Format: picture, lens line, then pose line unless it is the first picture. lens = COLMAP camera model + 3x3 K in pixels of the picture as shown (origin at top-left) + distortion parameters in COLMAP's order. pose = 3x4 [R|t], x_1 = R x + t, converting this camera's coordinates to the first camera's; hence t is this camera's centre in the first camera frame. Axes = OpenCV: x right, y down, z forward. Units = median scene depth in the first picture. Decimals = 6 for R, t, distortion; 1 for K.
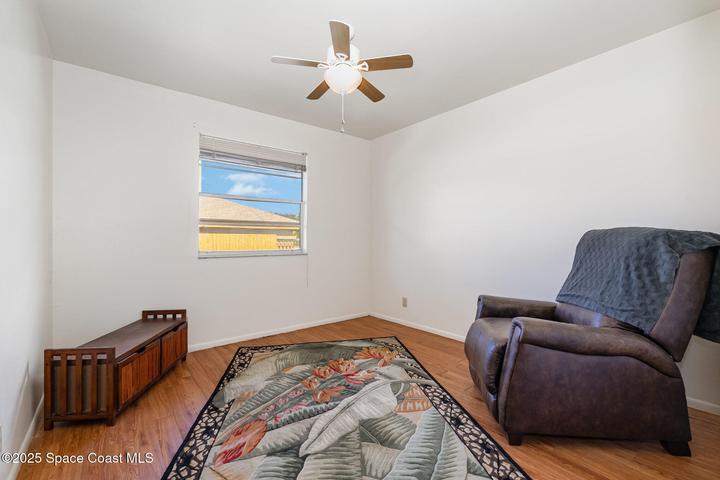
lens RADIAL K [[318.9, 0, 360.0], [0, 318.9, 240.0], [0, 0, 1]] dist [-0.001057, 0.000005]
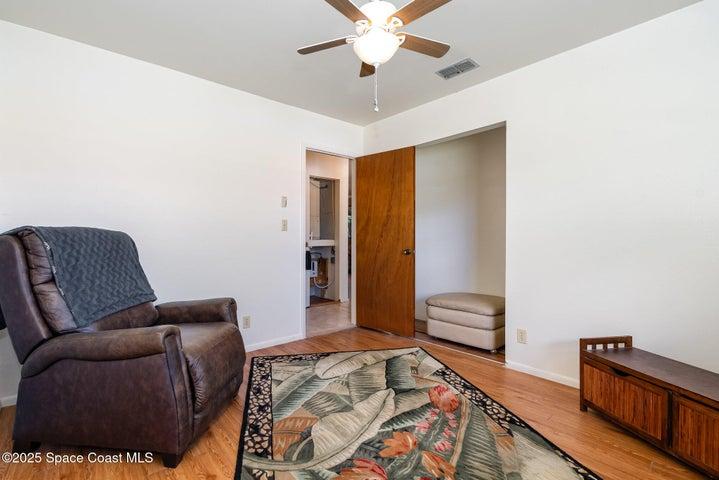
lens RADIAL K [[318.4, 0, 359.5], [0, 318.4, 240.0], [0, 0, 1]] dist [-0.001057, 0.000005]
pose [[-0.996098, 0.000689, -0.088251, 0.066170], [-0.000092, 0.999961, 0.008838, -0.006390], [0.088253, 0.008812, -0.996059, 1.909015]]
